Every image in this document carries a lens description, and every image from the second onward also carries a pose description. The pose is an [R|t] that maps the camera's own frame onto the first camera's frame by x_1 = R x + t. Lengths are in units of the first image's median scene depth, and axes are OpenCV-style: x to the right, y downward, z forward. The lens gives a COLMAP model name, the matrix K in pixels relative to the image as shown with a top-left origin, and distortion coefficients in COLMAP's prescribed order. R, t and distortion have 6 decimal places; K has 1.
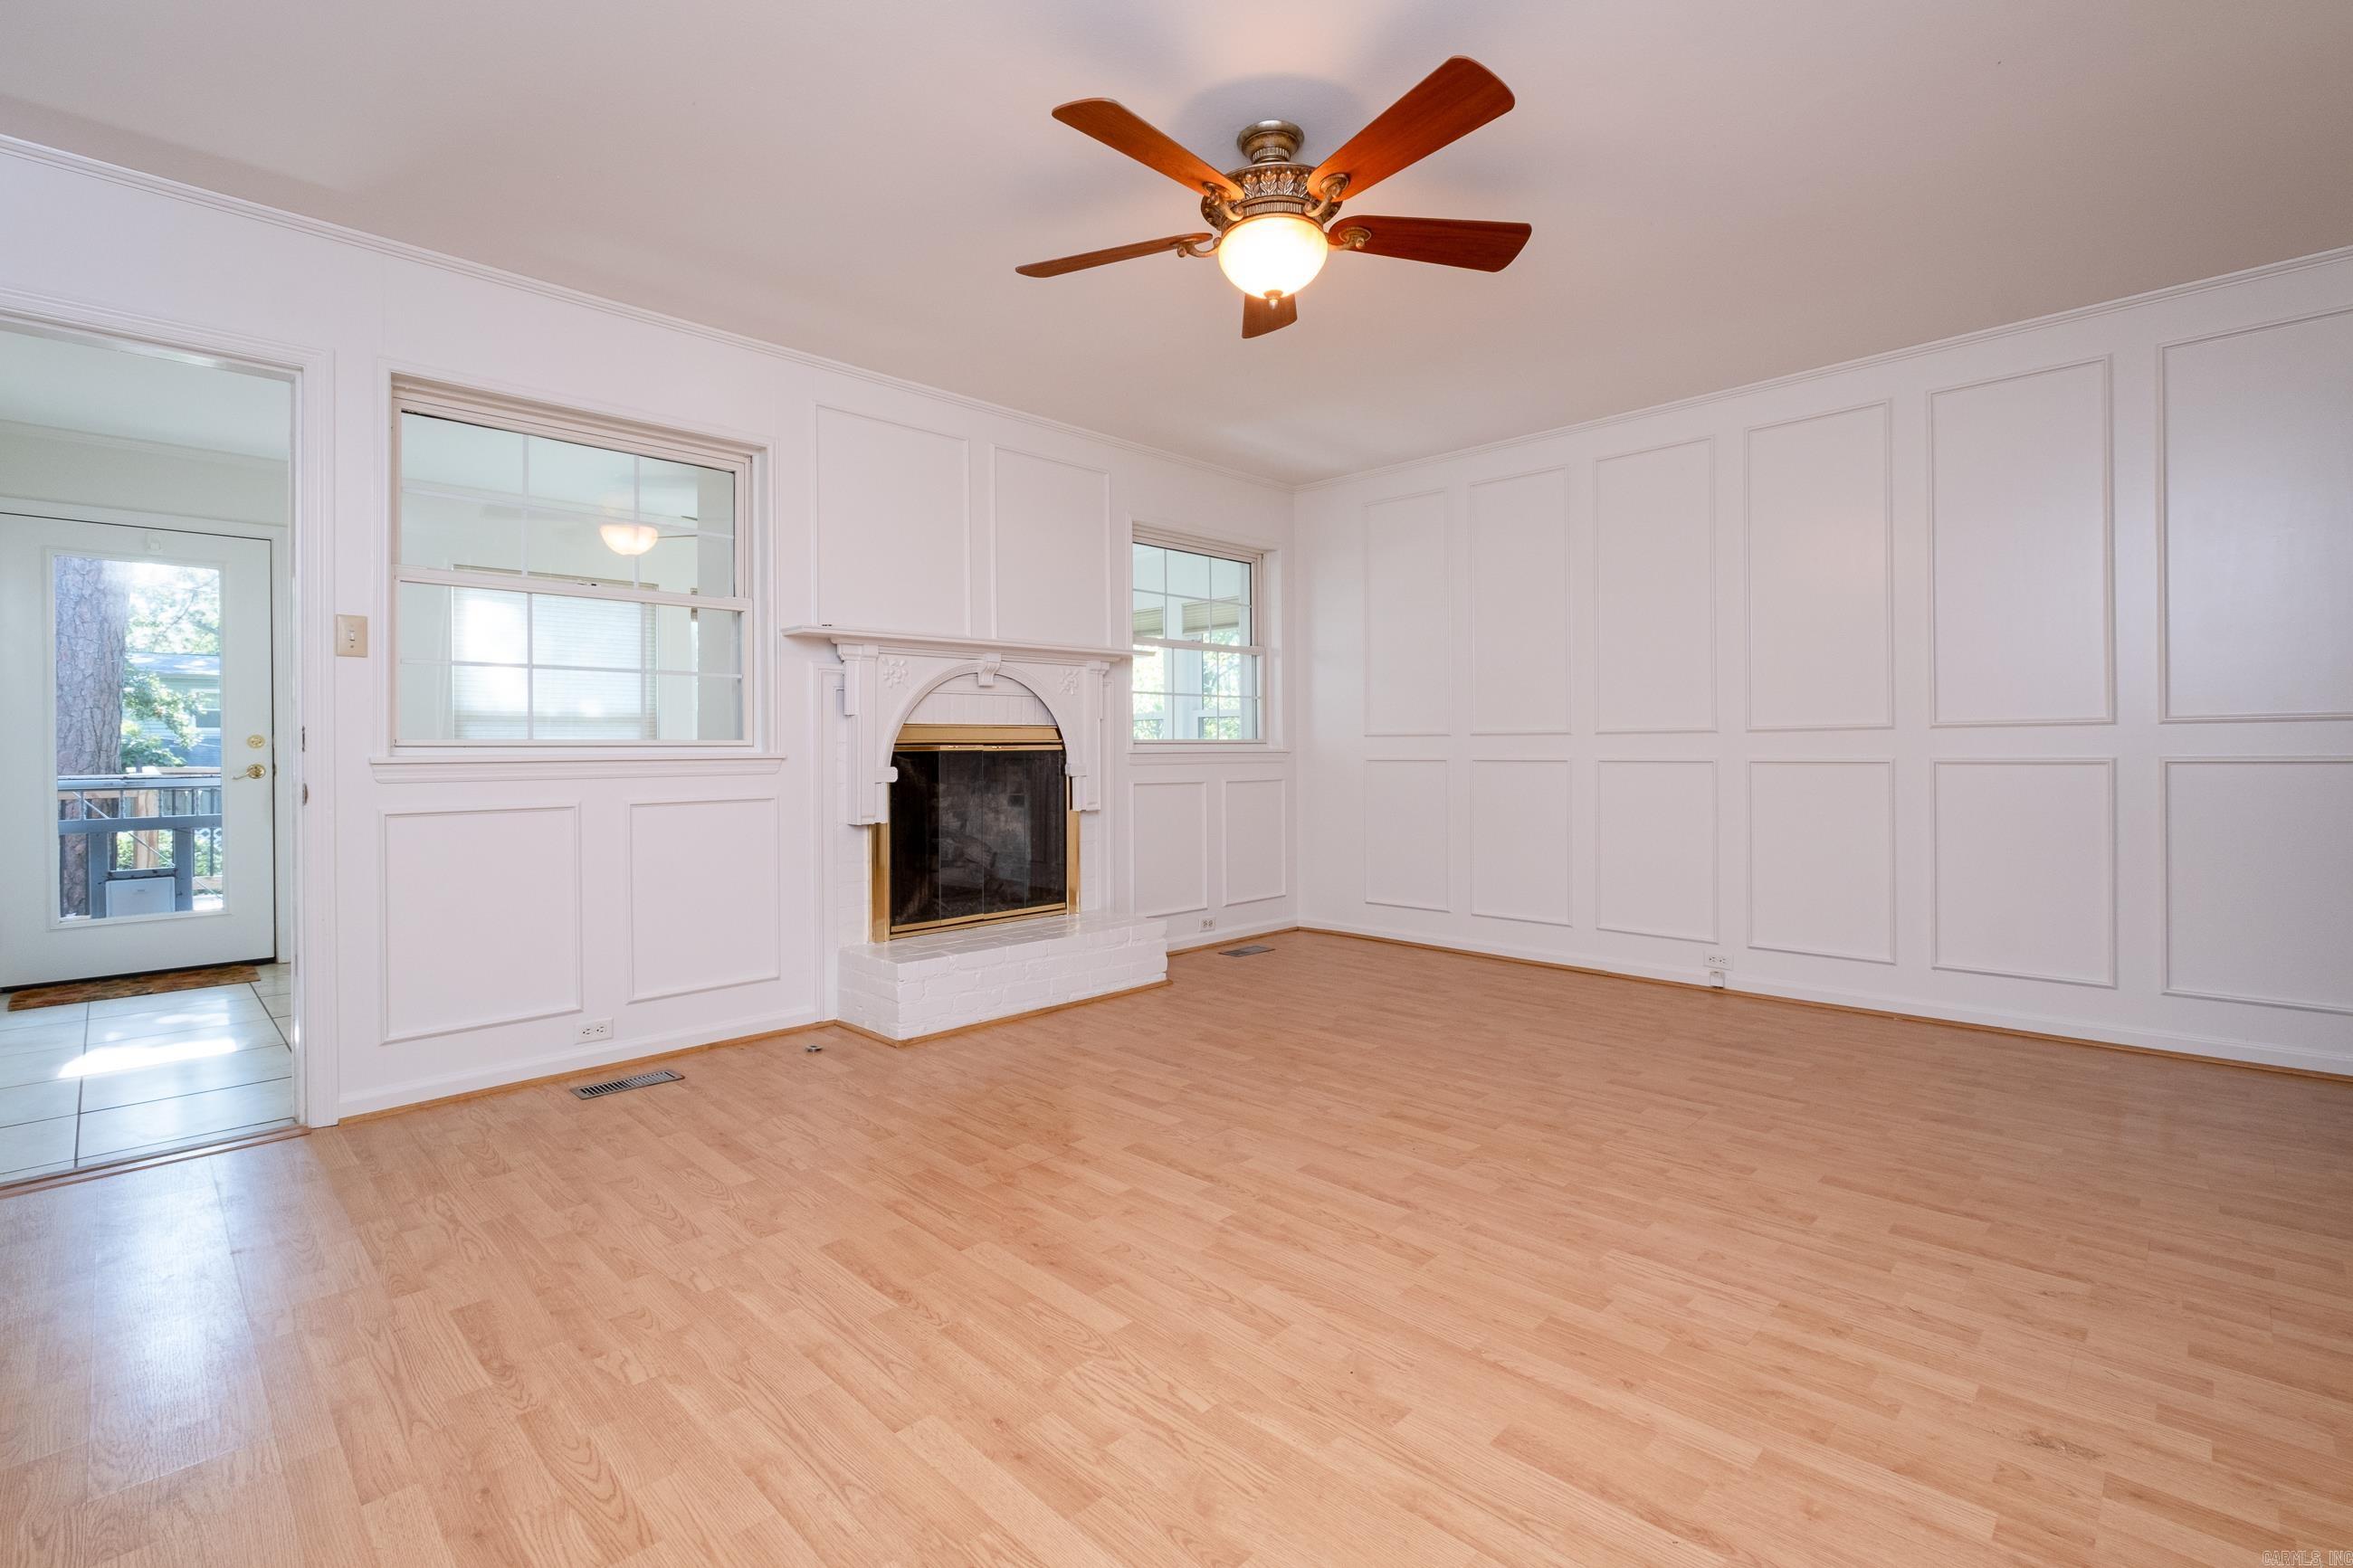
lens RADIAL K [[1067.5, 0, 1181.3], [0, 1067.5, 756.6], [0, 0, 1]] dist [-0.006397, 0.000556]
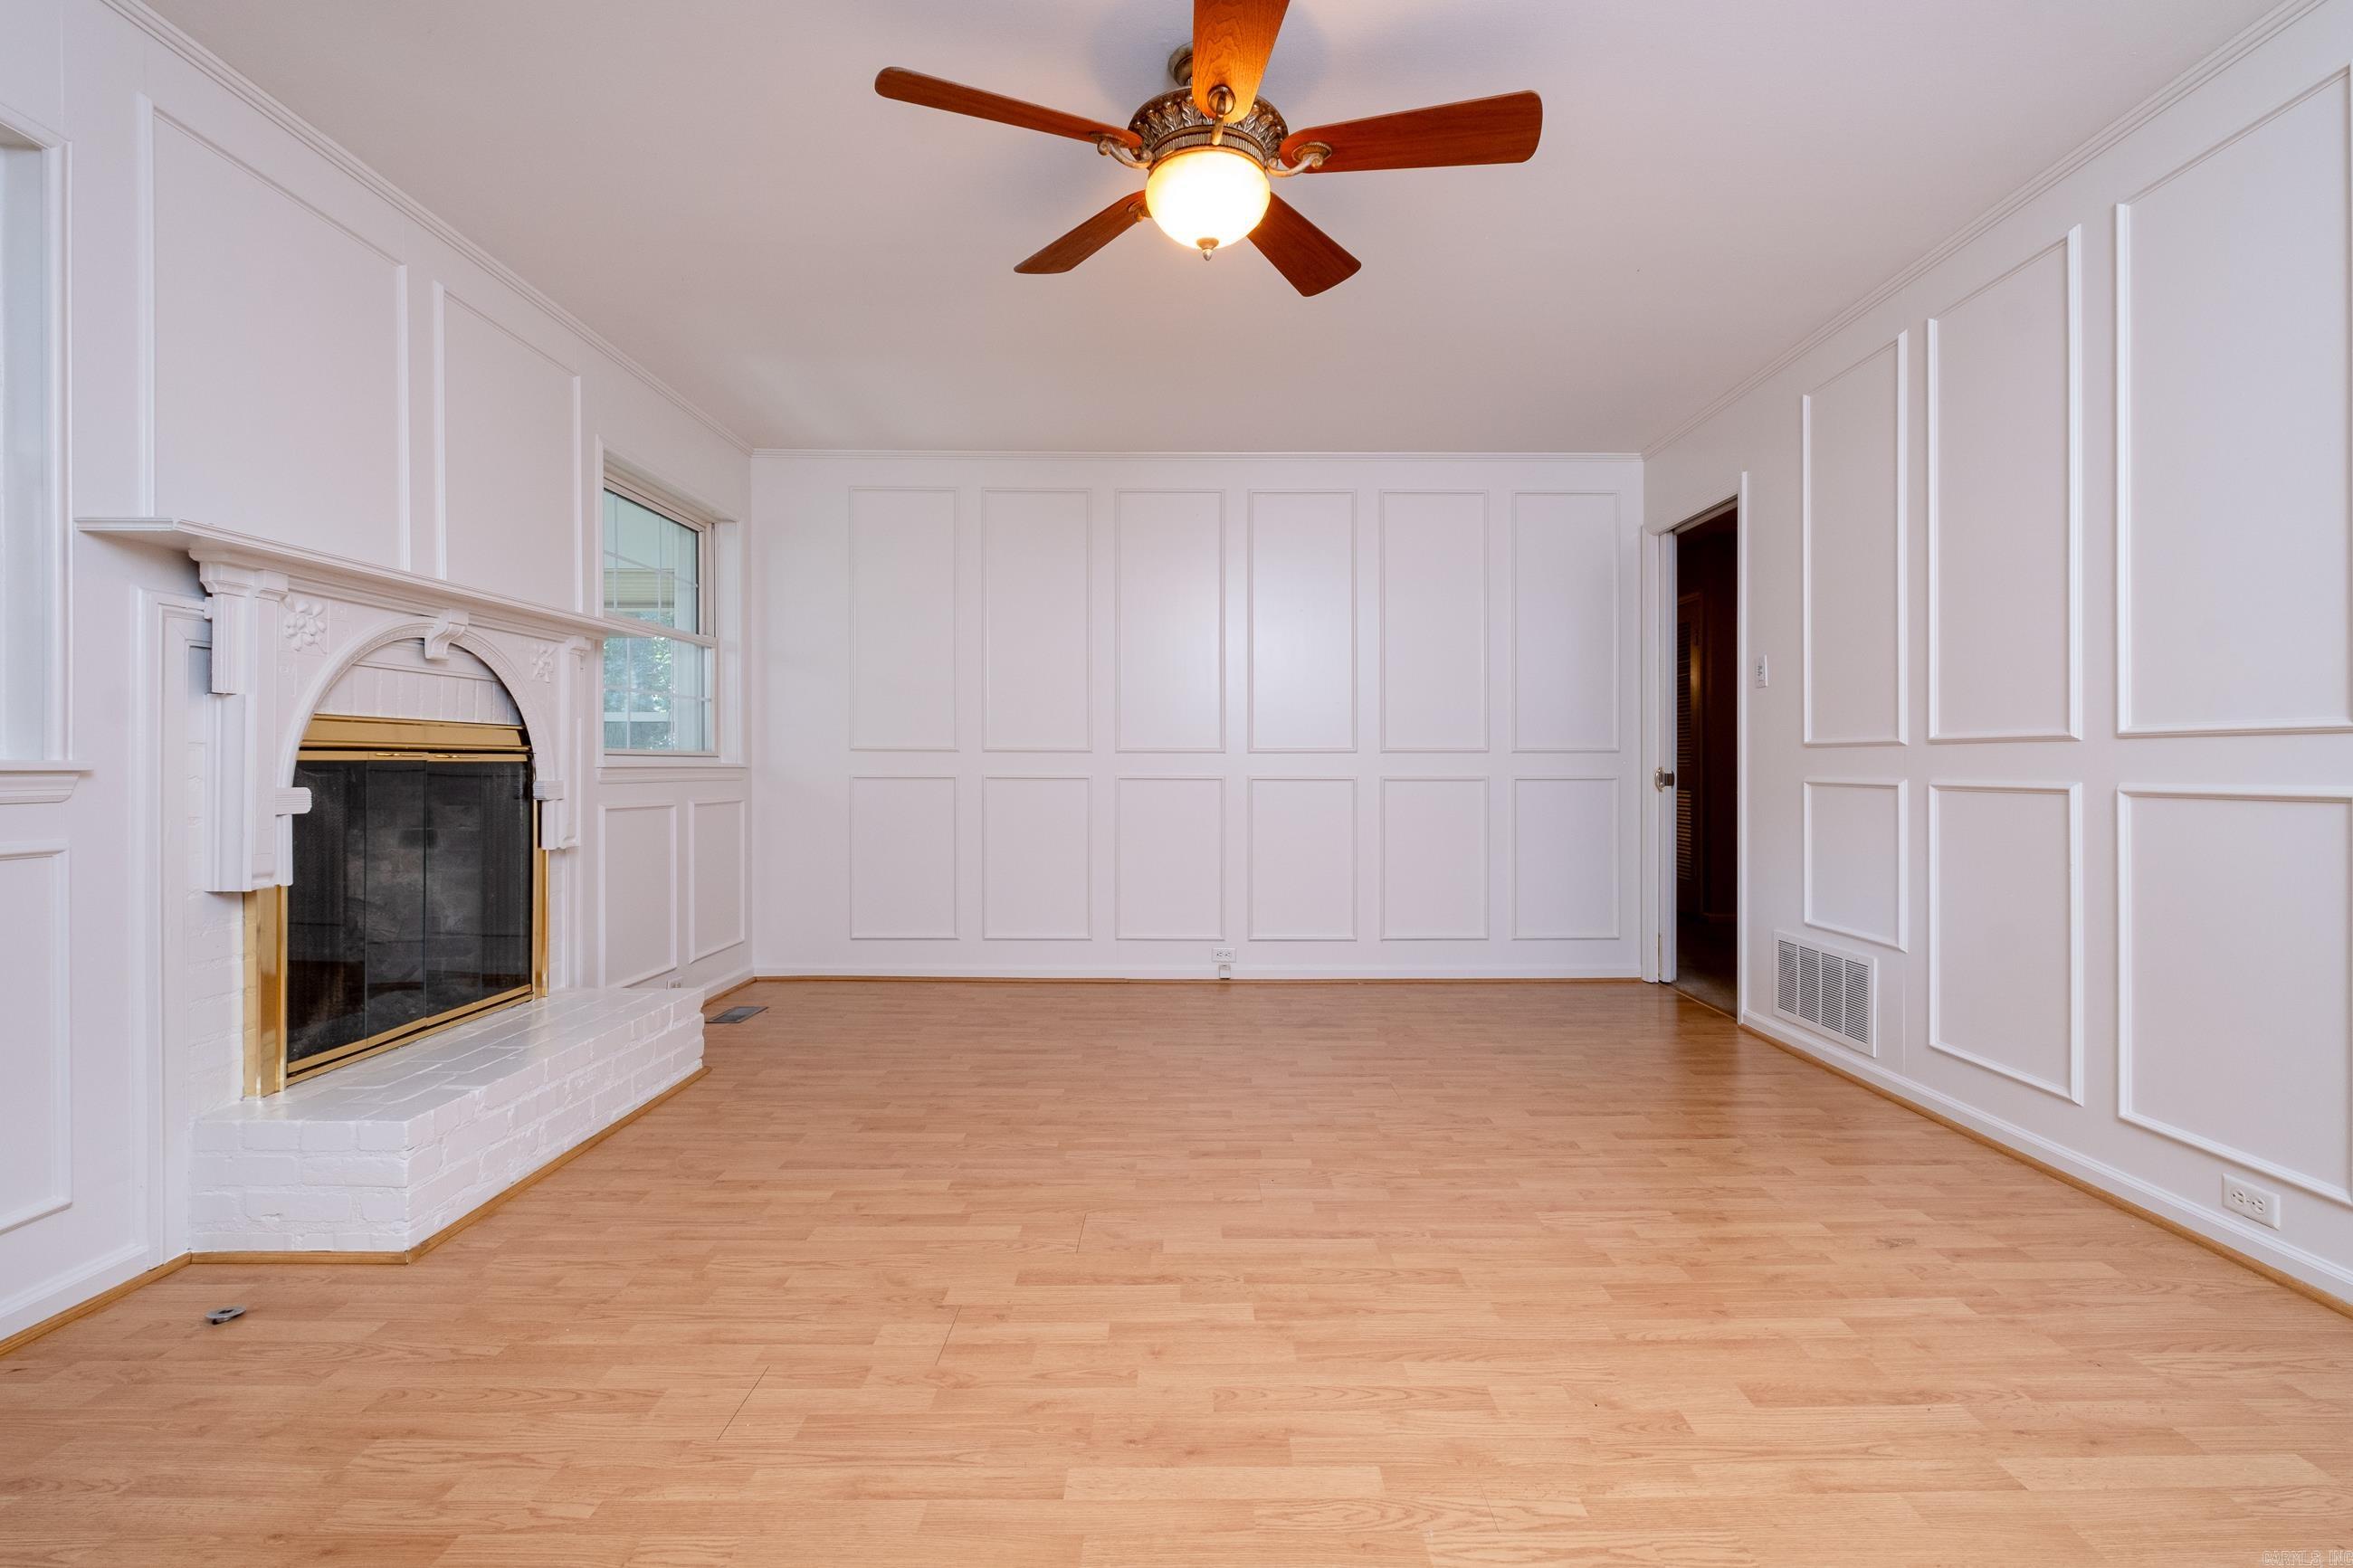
lens RADIAL K [[1052.6, 0, 1215.1], [0, 1052.6, 769.8], [0, 0, 1]] dist [-0.003421, -0.000594]
pose [[0.700430, 0.006412, 0.713693, -0.401387], [-0.002552, 0.999976, -0.006479, 0.003068], [-0.713717, 0.002716, 0.700429, 0.299587]]
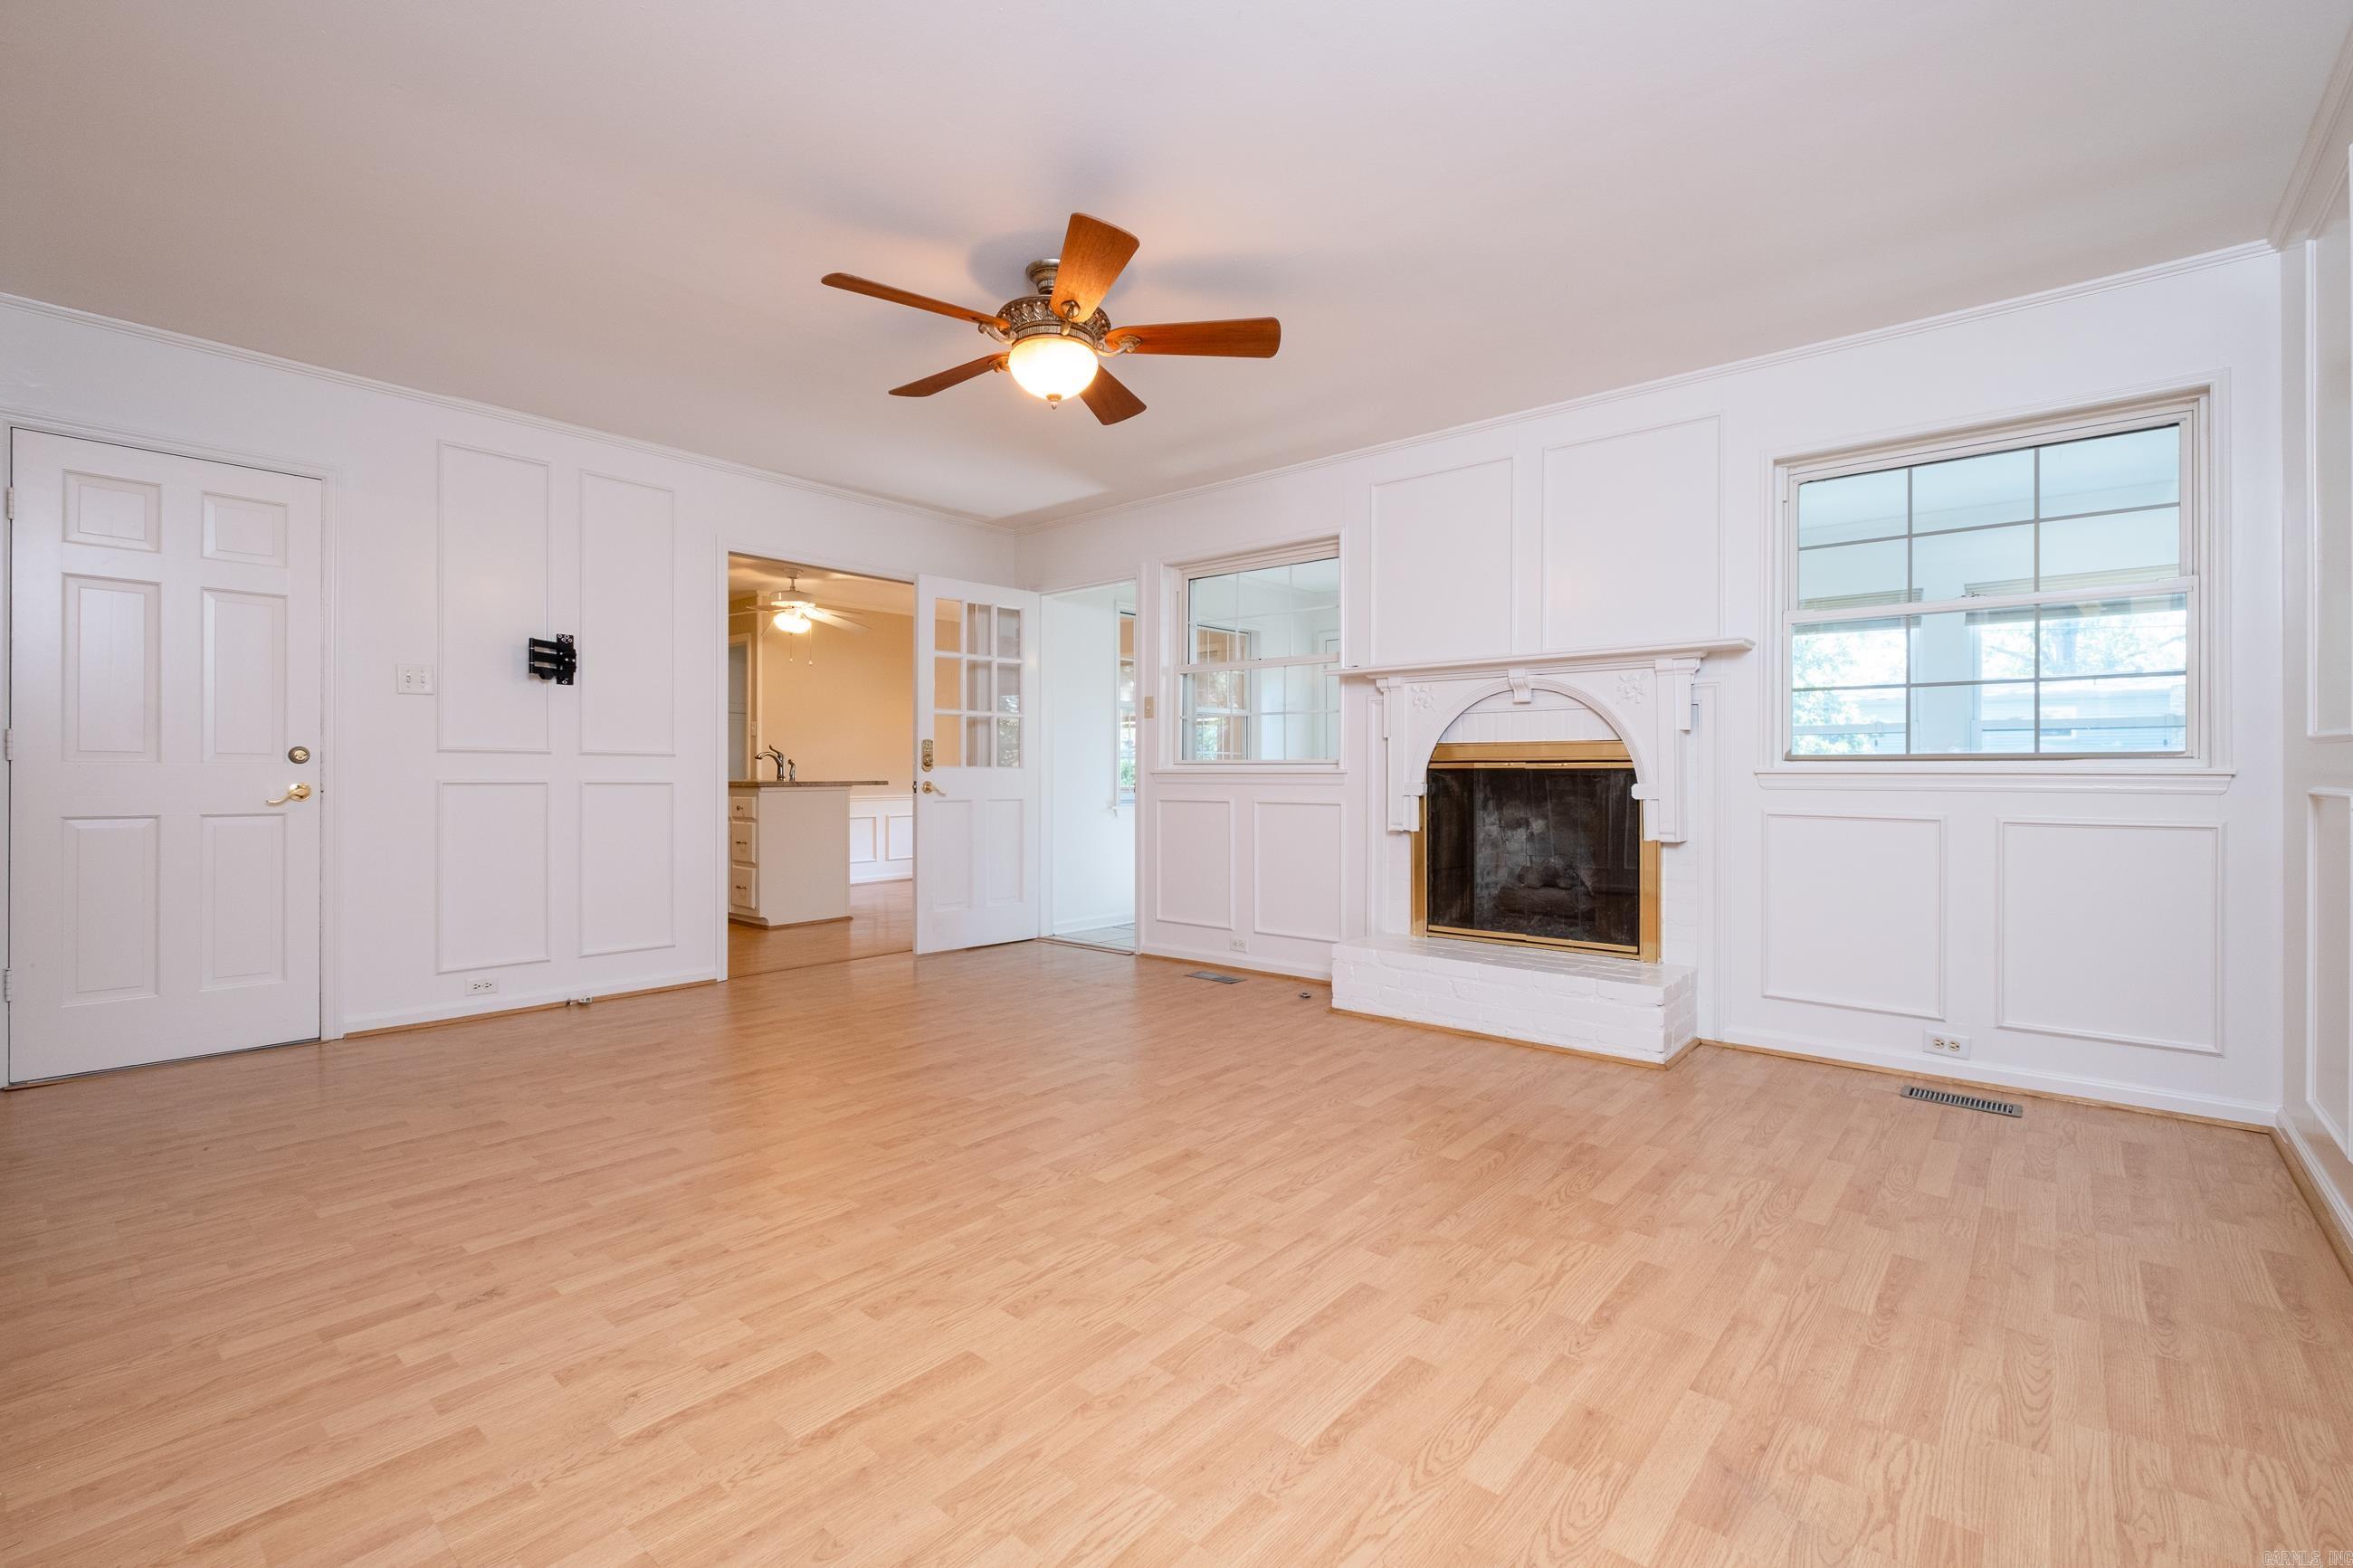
lens RADIAL K [[1050.0, 0, 1163.1], [0, 1050.0, 737.5], [0, 0, 1]] dist [0.002182, -0.000044]
pose [[0.048994, -0.023219, -0.998529, 1.008257], [-0.006362, 0.999702, -0.023559, -0.011507], [0.998779, 0.007507, 0.048832, 0.816826]]
